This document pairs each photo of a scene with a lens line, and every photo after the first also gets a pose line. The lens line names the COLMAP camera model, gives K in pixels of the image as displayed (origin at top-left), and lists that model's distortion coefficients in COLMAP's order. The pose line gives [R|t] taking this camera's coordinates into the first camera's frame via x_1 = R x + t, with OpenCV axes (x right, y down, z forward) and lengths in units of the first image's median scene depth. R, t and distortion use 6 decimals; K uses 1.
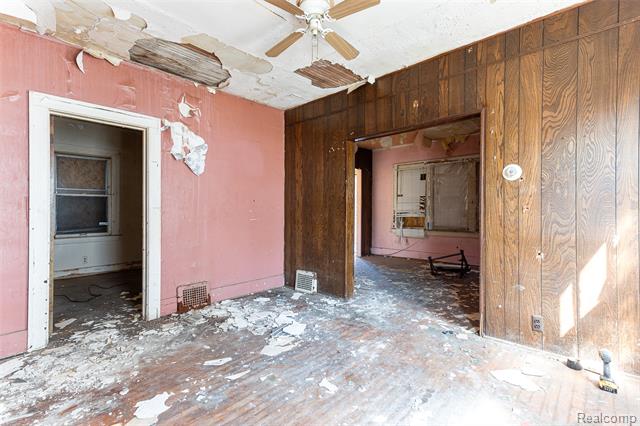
lens RADIAL K [[298.3, 0, 318.9], [0, 298.3, 211.8], [0, 0, 1]] dist [0.020597, 0.000423]
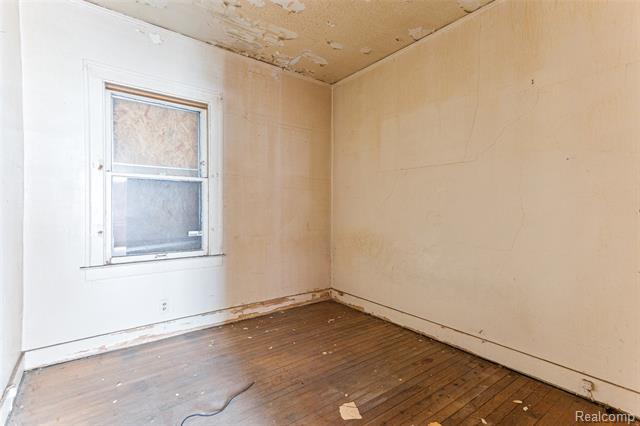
lens RADIAL K [[298.3, 0, 320.3], [0, 298.3, 213.7], [0, 0, 1]] dist [0.020597, 0.000423]
pose [[0.993859, 0.002234, -0.110630, -0.448009], [-0.001908, 0.999994, 0.003059, 0.003713], [0.110636, -0.002829, 0.993857, 0.516707]]
